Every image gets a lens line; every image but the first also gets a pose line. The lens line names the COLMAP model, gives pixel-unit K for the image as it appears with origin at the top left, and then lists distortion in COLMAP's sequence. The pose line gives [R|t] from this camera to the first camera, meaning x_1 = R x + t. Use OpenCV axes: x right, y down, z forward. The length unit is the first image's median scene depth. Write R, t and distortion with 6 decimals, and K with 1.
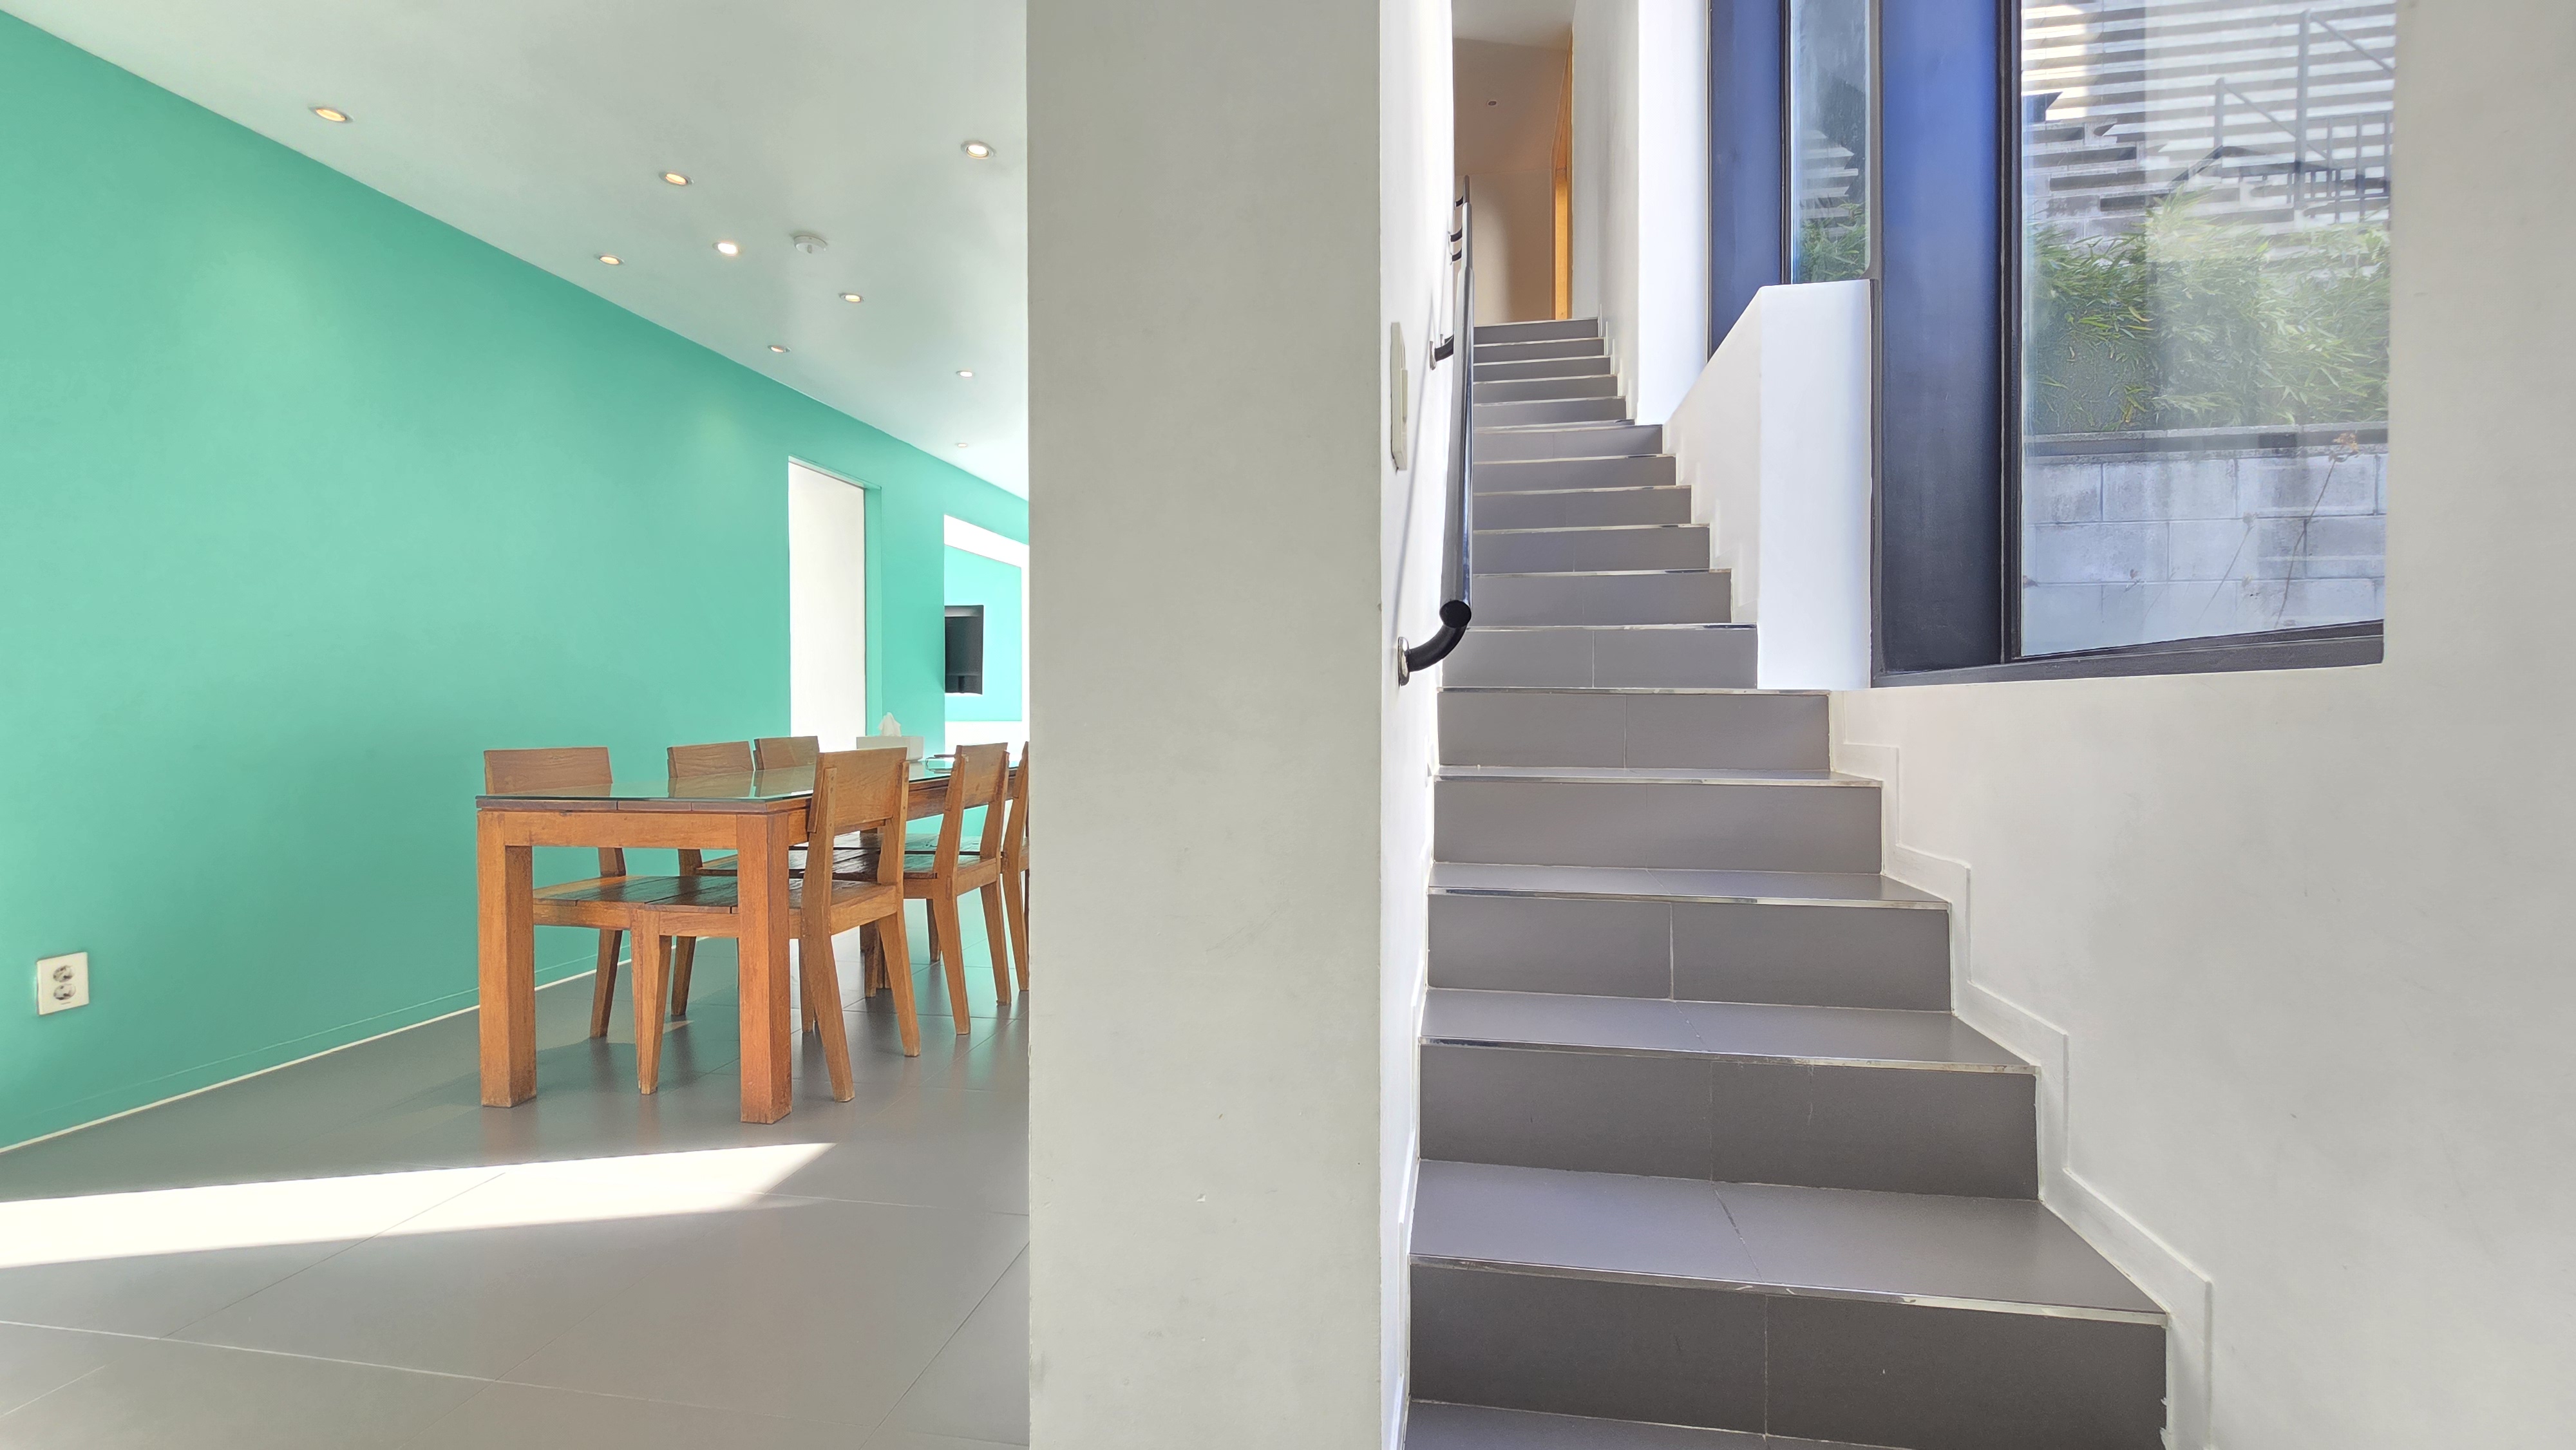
lens RADIAL K [[1059.9, 0, 1293.4], [0, 1059.9, 723.3], [0, 0, 1]] dist [-0.002403, -0.000908]
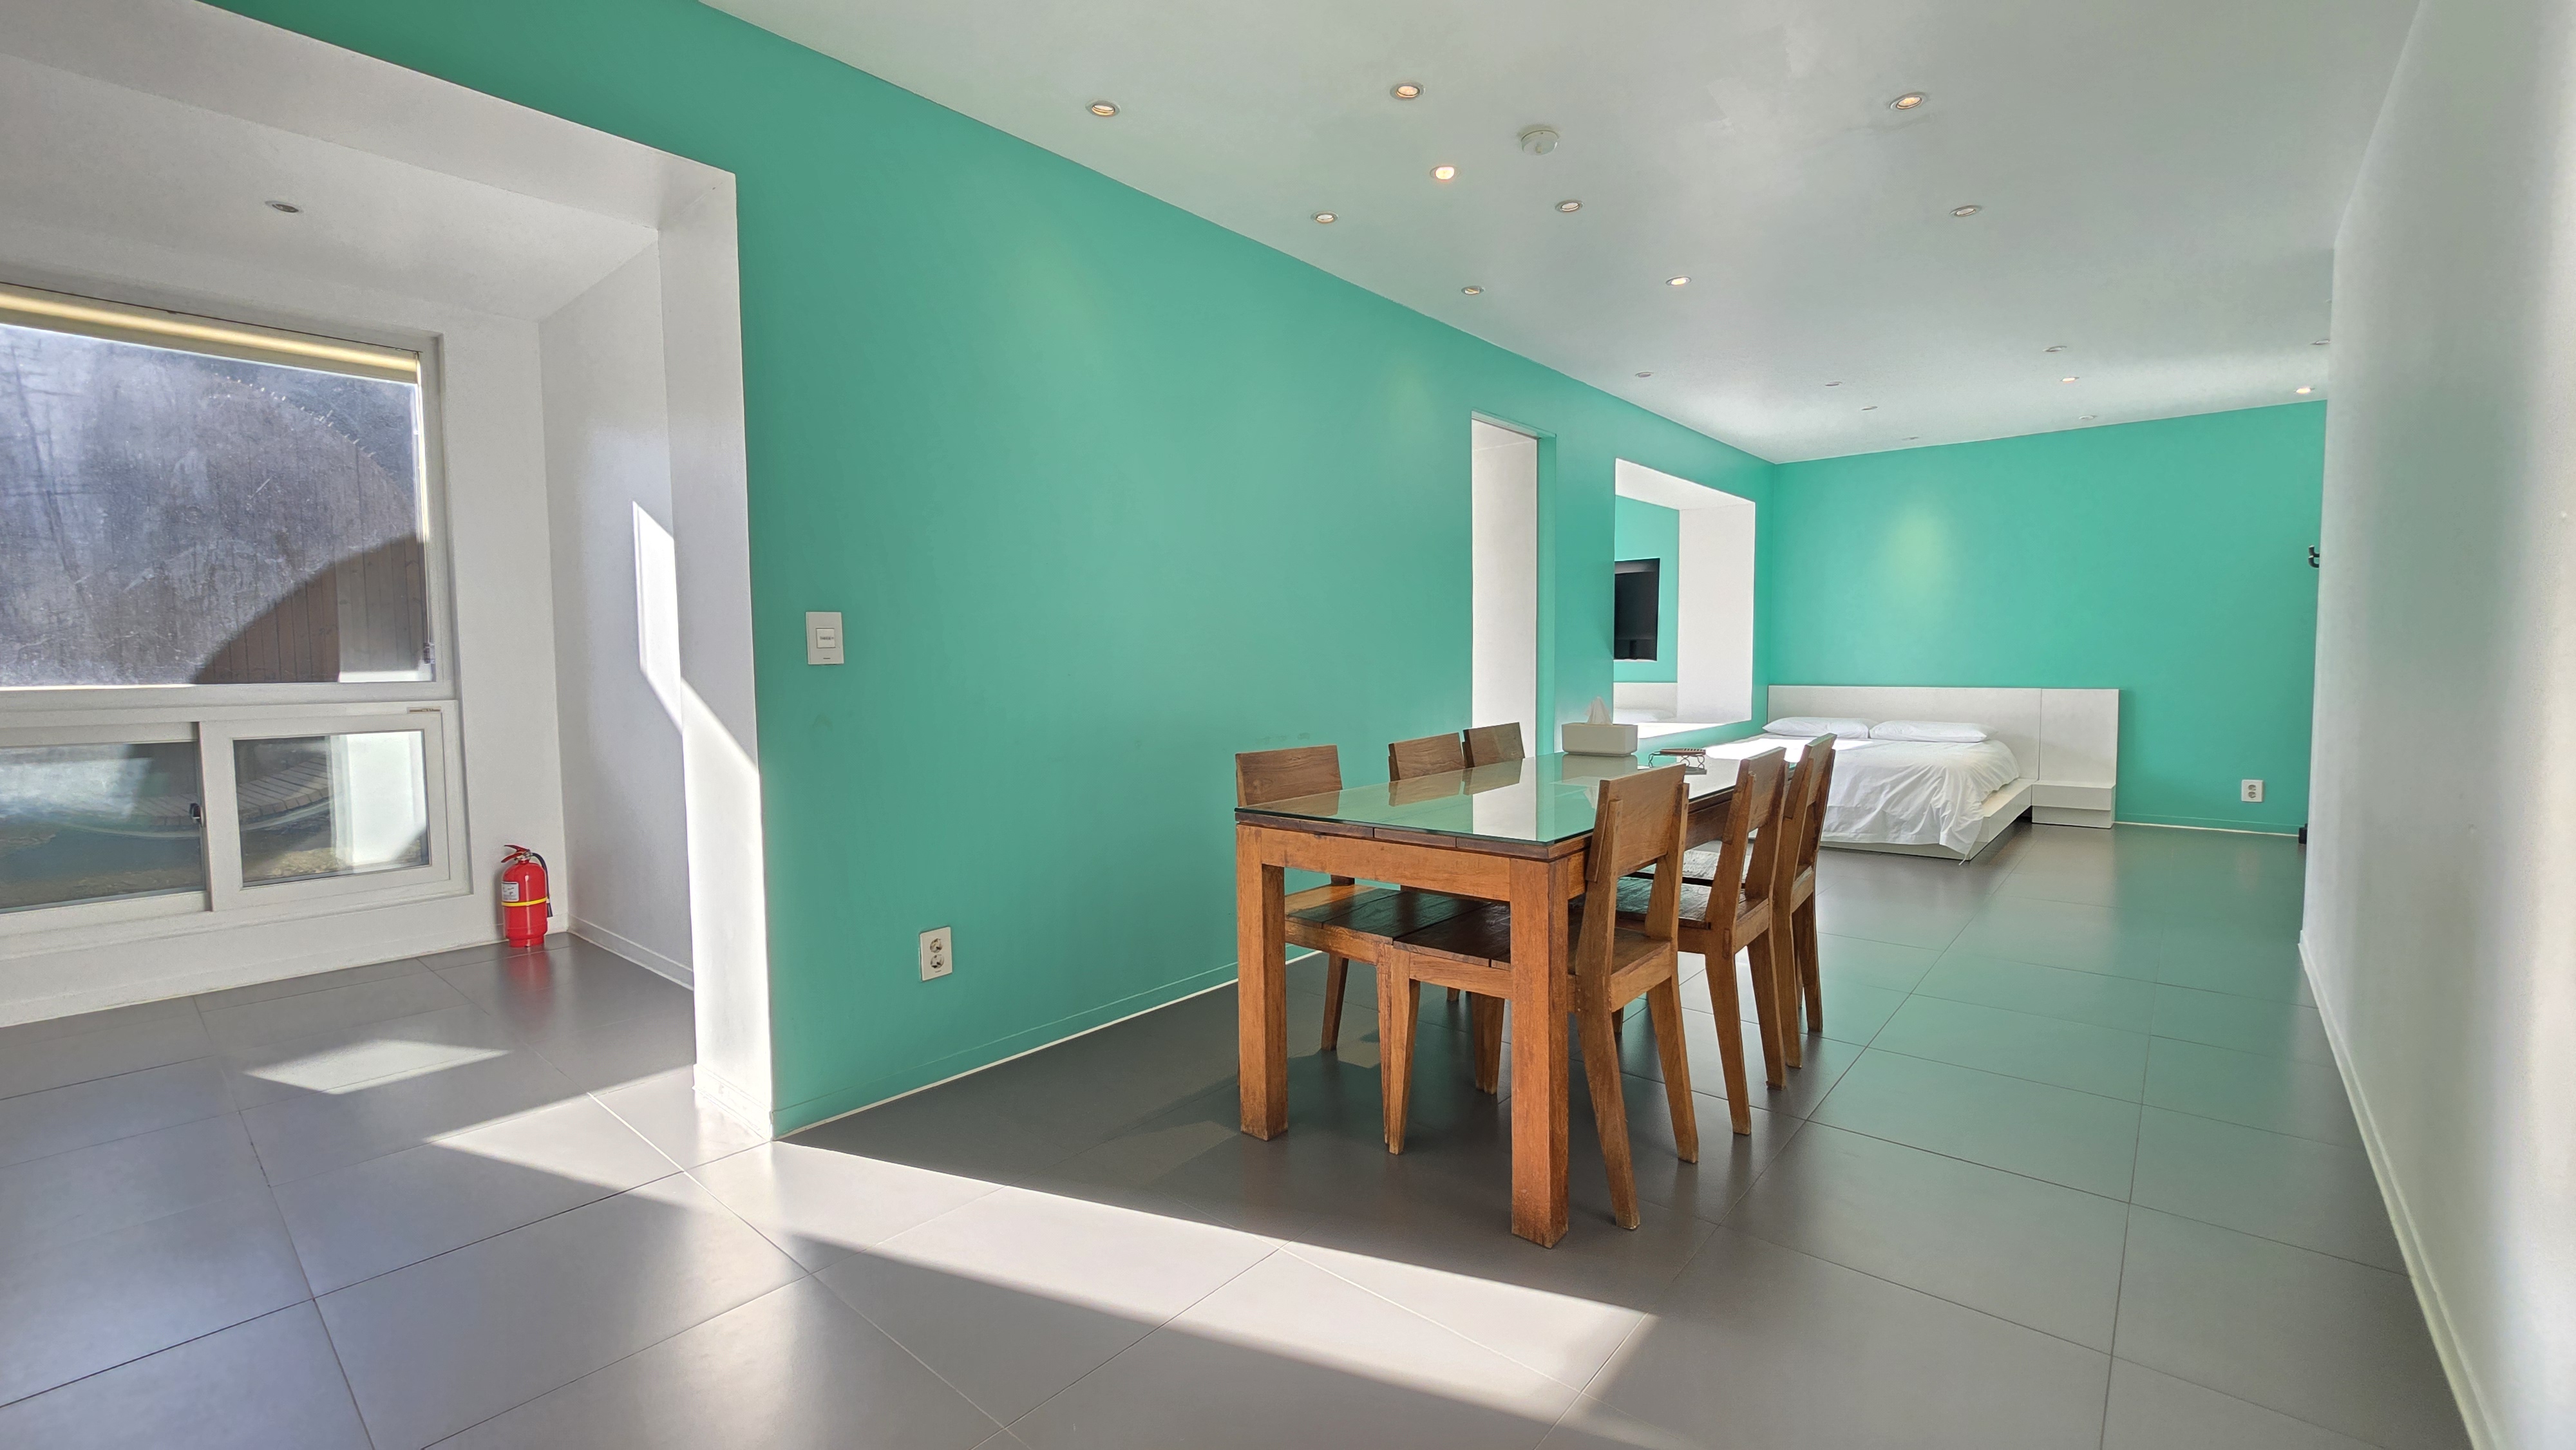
lens RADIAL K [[1059.9, 0, 1286.7], [0, 1059.9, 723.2], [0, 0, 1]] dist [-0.002403, -0.000908]
pose [[0.852051, 0.021759, -0.523006, -0.231545], [0.005030, 0.998749, 0.049746, -0.050538], [0.523434, -0.045016, 0.850876, 0.216260]]
